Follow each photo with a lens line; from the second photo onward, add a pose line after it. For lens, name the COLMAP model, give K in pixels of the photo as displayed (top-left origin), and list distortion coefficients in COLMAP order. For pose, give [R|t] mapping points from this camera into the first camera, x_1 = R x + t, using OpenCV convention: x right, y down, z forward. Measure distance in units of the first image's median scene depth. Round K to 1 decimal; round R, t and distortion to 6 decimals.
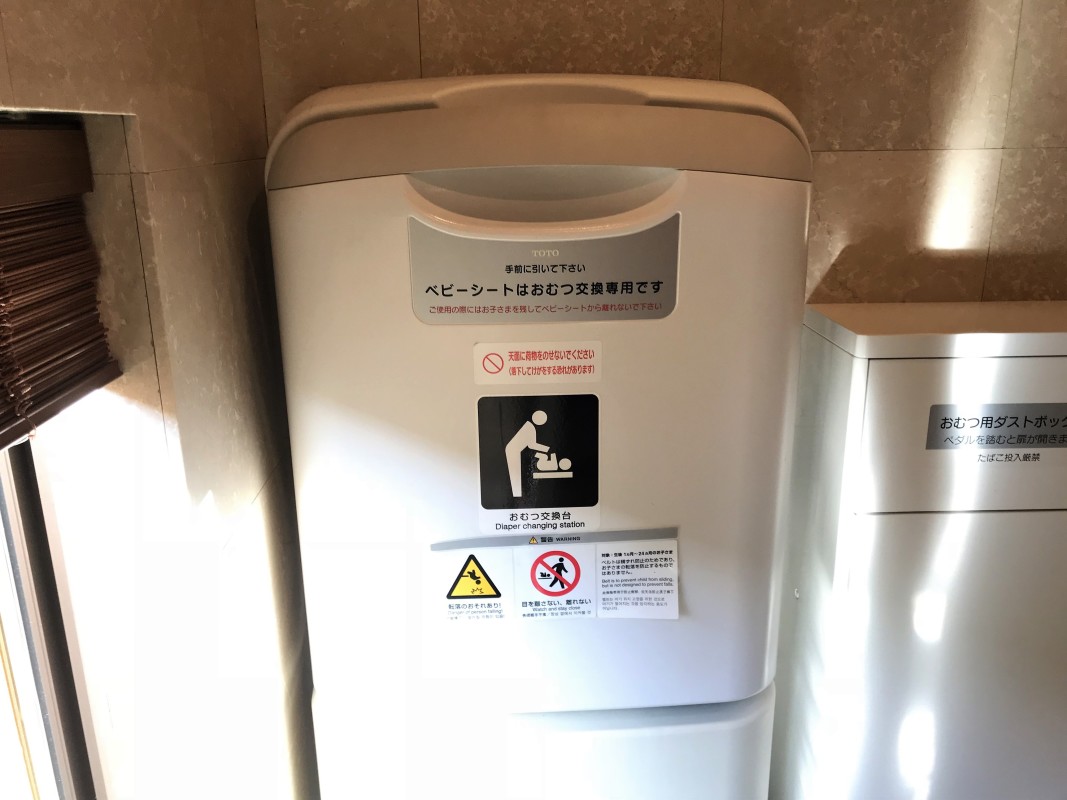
lens RADIAL K [[874.5, 0, 539.3], [0, 874.5, 397.3], [0, 0, 1]] dist [0.021305, -0.014216]
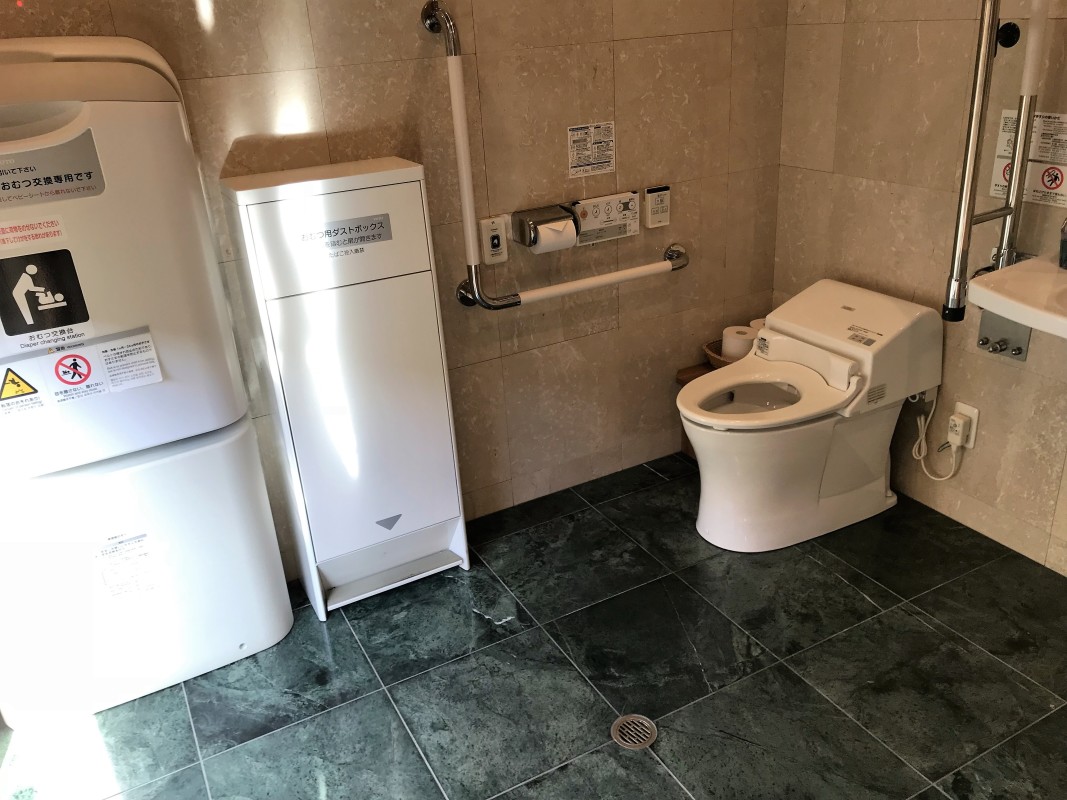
lens RADIAL K [[874.5, 0, 539.3], [0, 874.5, 397.3], [0, 0, 1]] dist [0.021305, -0.014216]
pose [[0.906123, -0.214679, 0.364492, 0.191552], [0.176940, 0.975004, 0.134388, 0.186669], [-0.384232, -0.057279, 0.921458, -0.774280]]
